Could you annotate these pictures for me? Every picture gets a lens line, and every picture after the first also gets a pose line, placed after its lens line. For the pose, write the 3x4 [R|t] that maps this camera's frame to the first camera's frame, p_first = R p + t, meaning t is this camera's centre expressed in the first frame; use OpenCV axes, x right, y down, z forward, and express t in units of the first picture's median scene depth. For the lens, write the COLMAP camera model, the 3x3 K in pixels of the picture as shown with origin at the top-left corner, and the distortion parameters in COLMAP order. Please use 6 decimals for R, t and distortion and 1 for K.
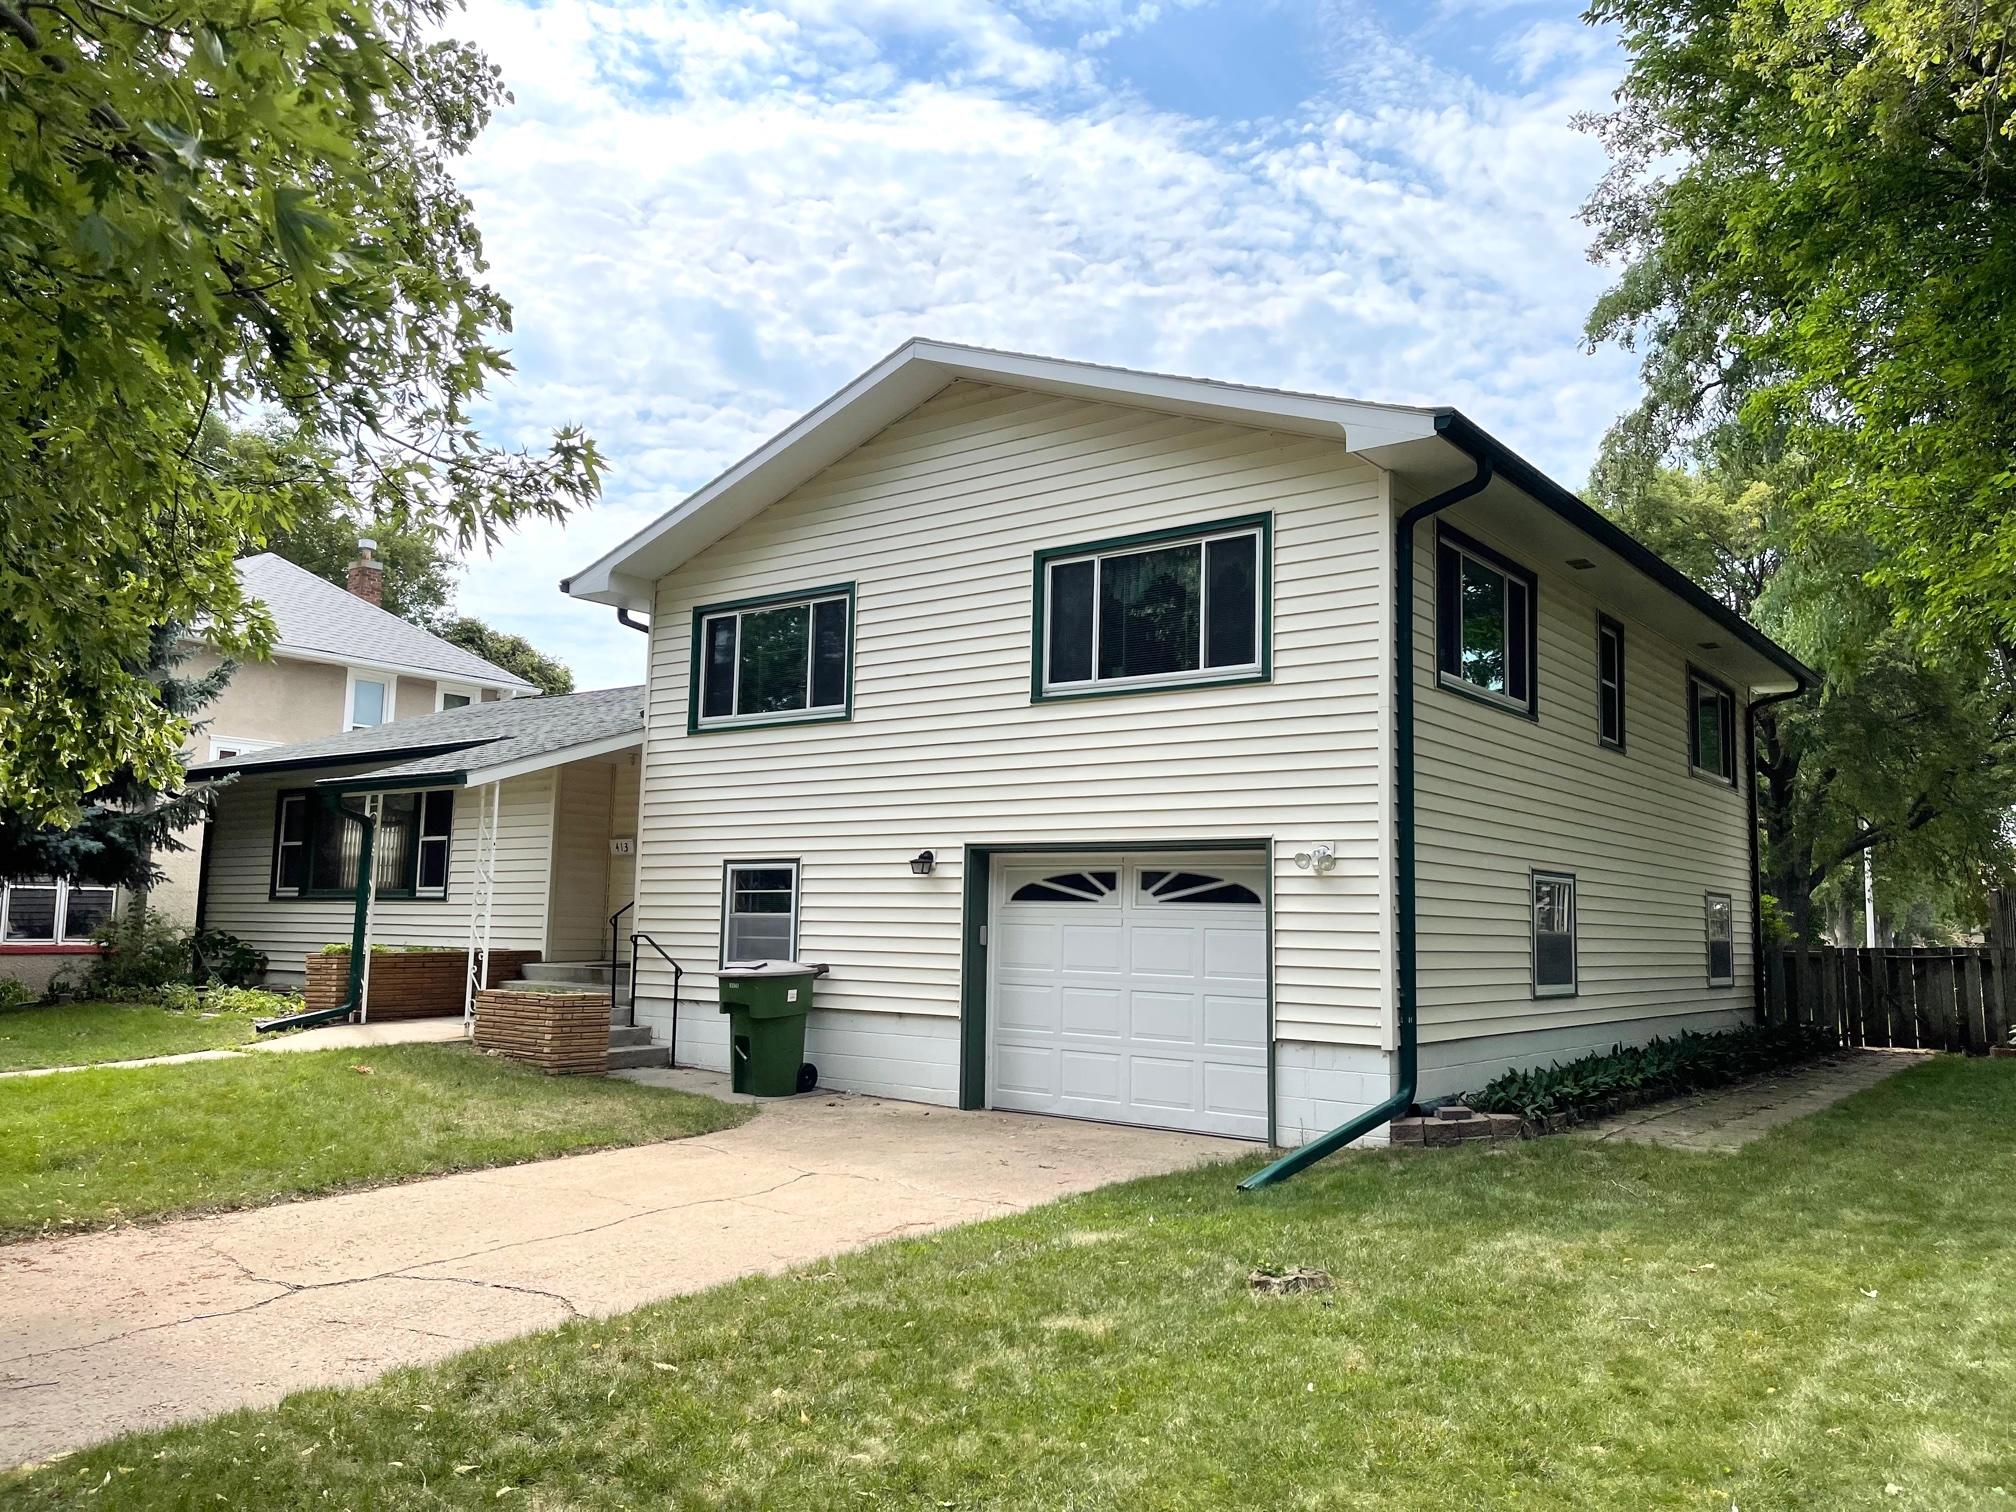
lens RADIAL K [[1505.8, 0, 1008.0], [0, 1505.8, 756.0], [0, 0, 1]] dist [0.107526, -0.246954]
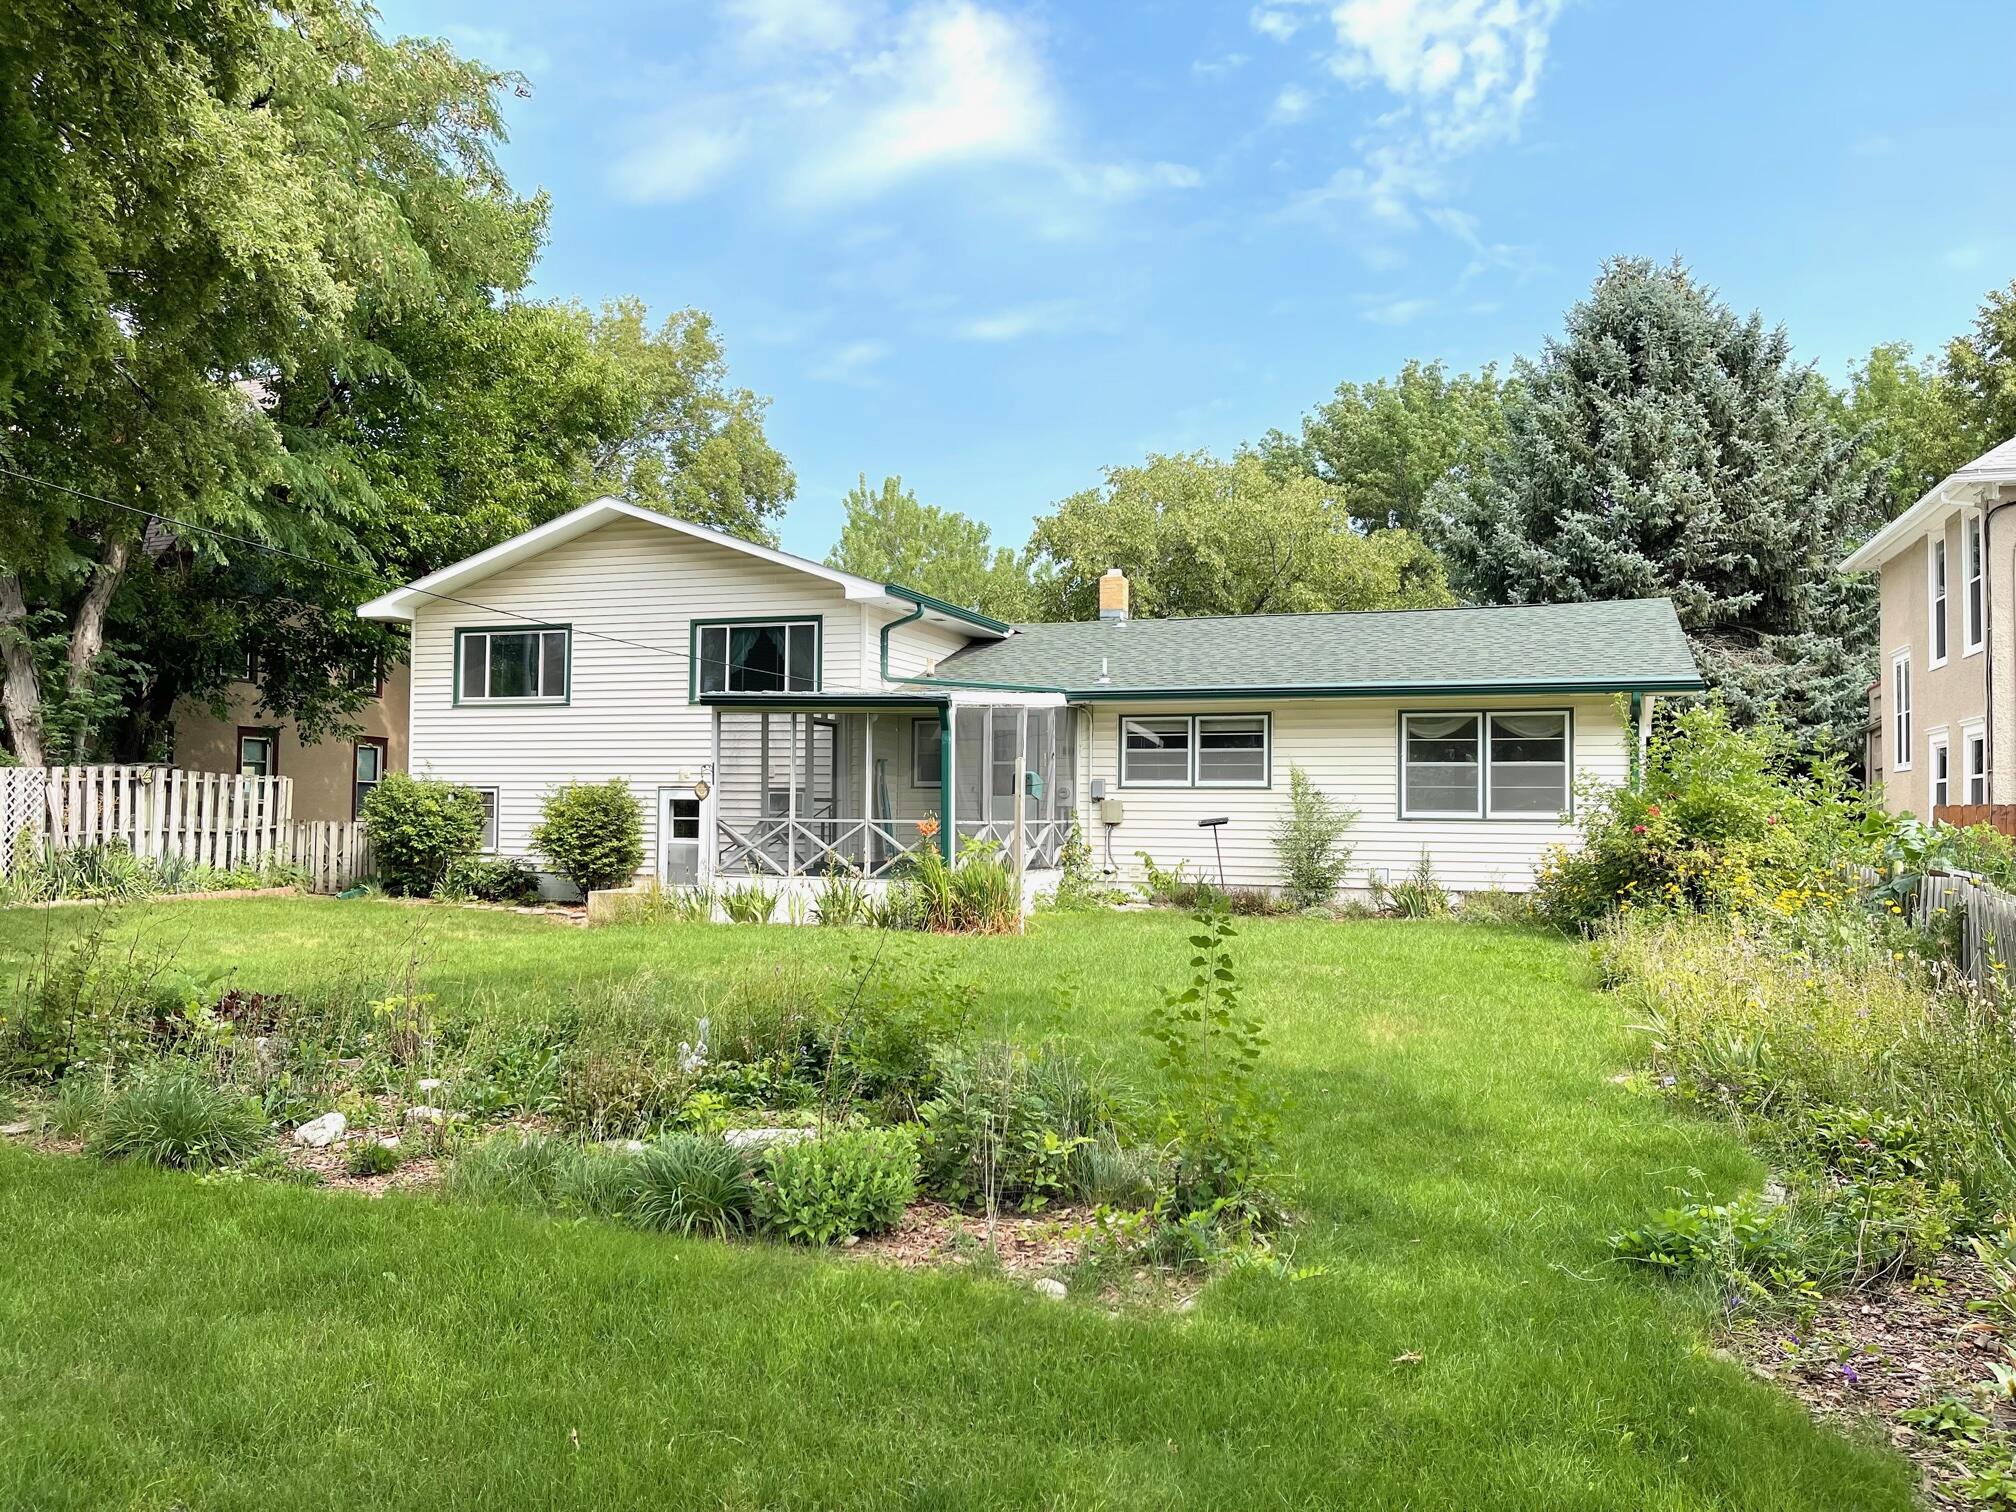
lens RADIAL K [[1505.8, 0, 1008.0], [0, 1505.8, 756.0], [0, 0, 1]] dist [0.107526, -0.246954]
pose [[0.956322, 0.047980, 0.288352, -0.132829], [-0.052457, 0.998593, 0.007814, -0.007201], [-0.287571, -0.022599, 0.957493, -0.828313]]
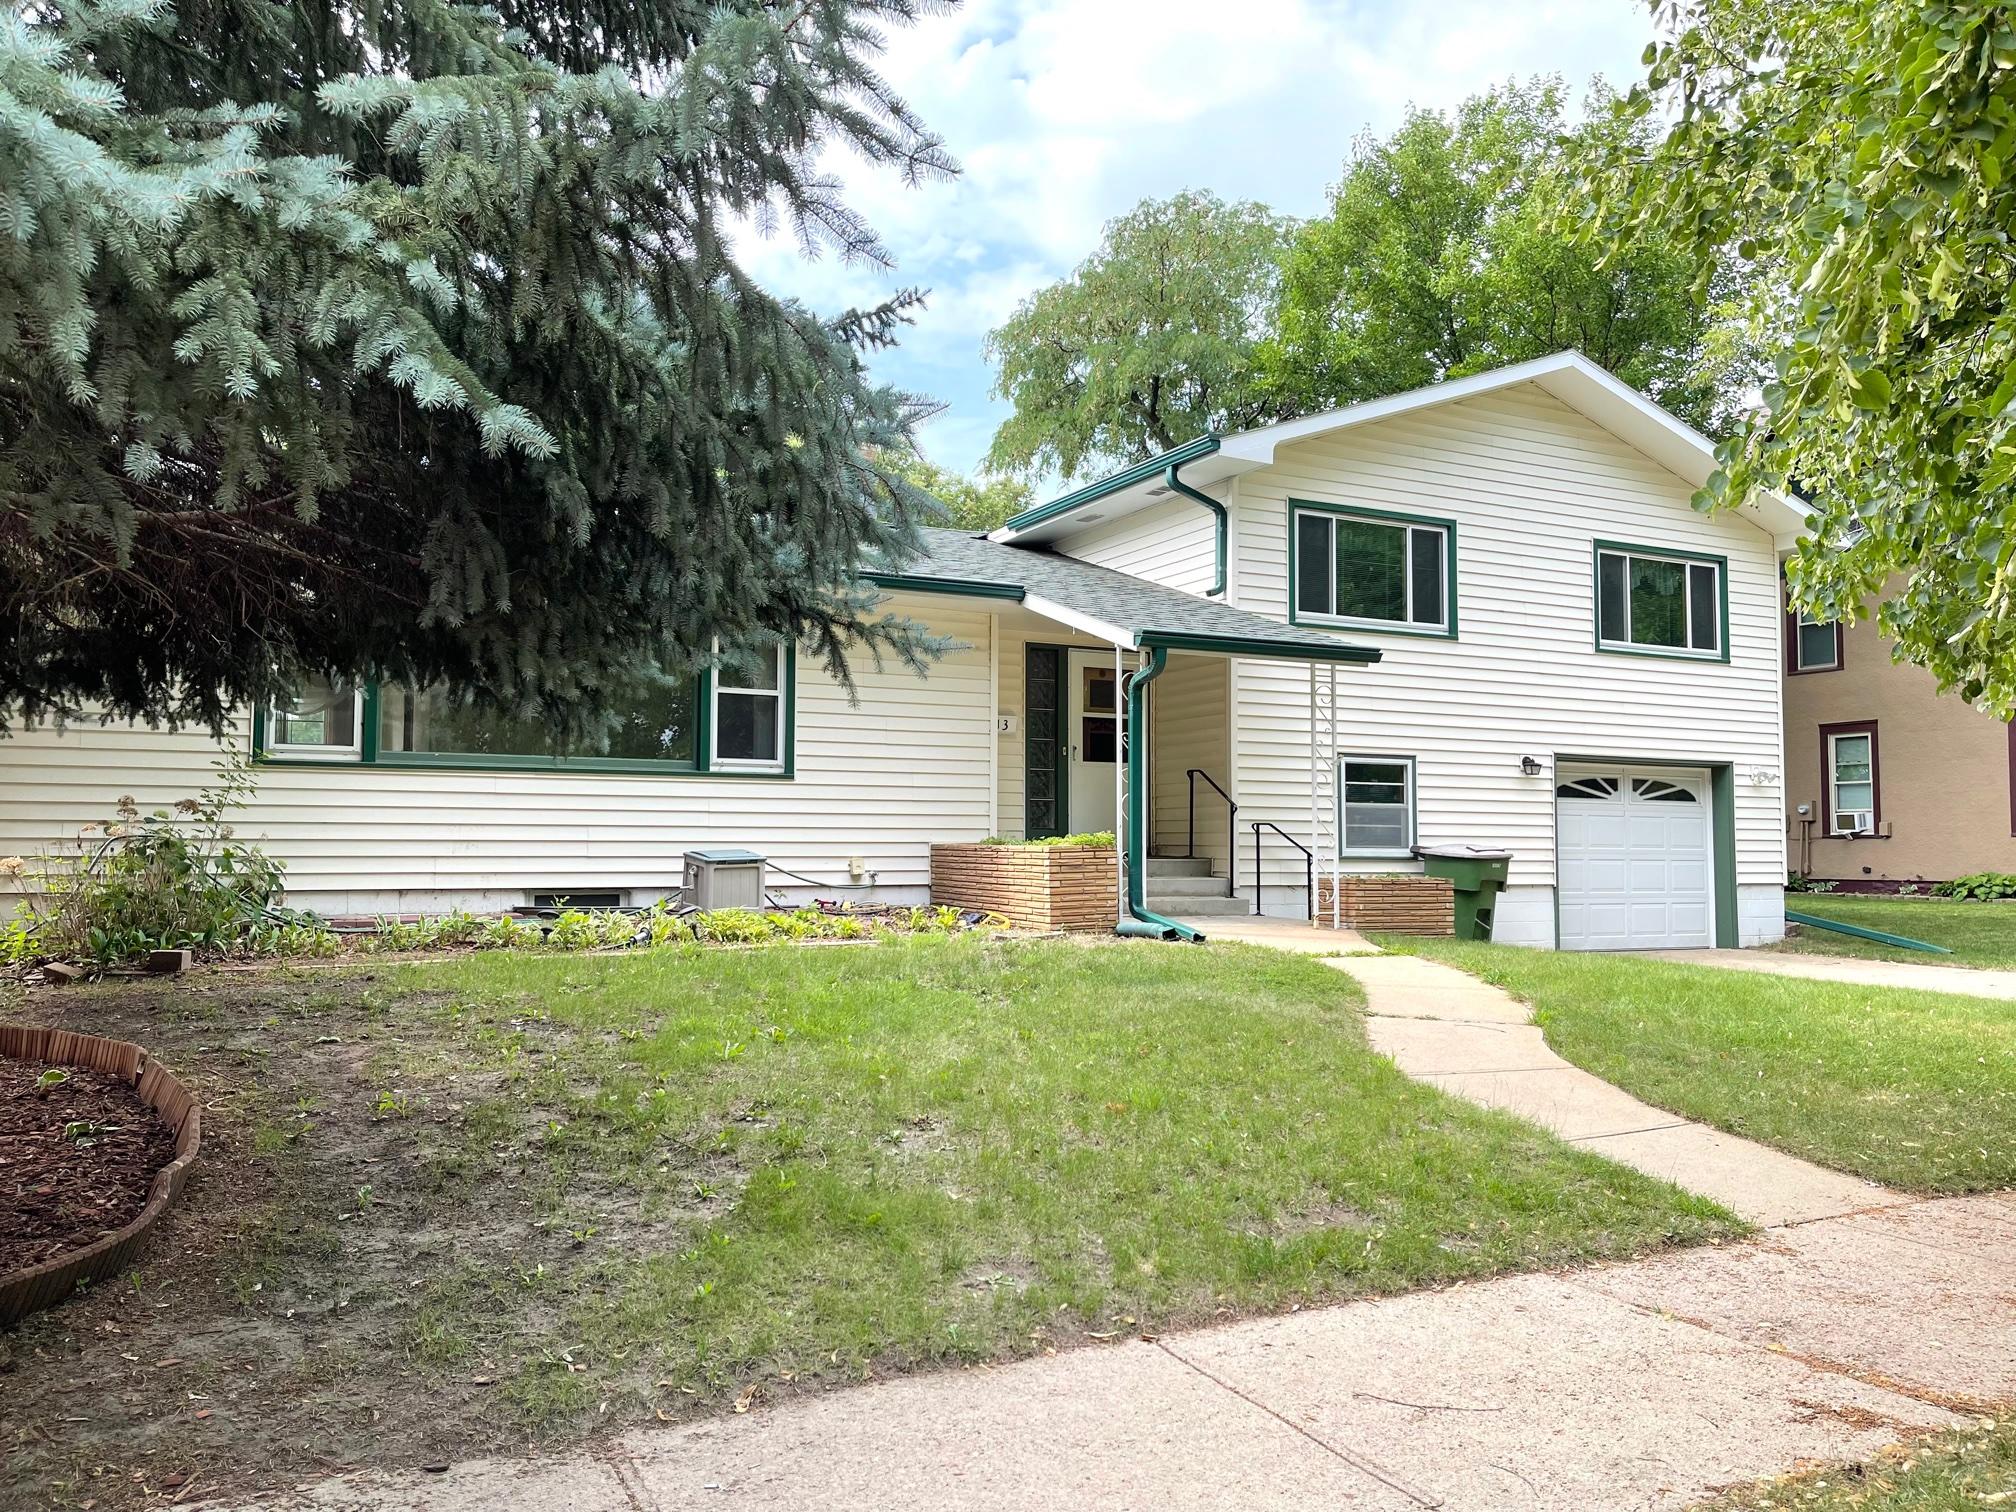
lens RADIAL K [[1505.8, 0, 1008.0], [0, 1505.8, 756.0], [0, 0, 1]] dist [0.107526, -0.246954]
pose [[0.432075, 0.039261, 0.900983, -1.424747], [-0.098310, 0.995149, 0.003781, 0.103431], [-0.896463, -0.090209, 0.433839, 0.863633]]
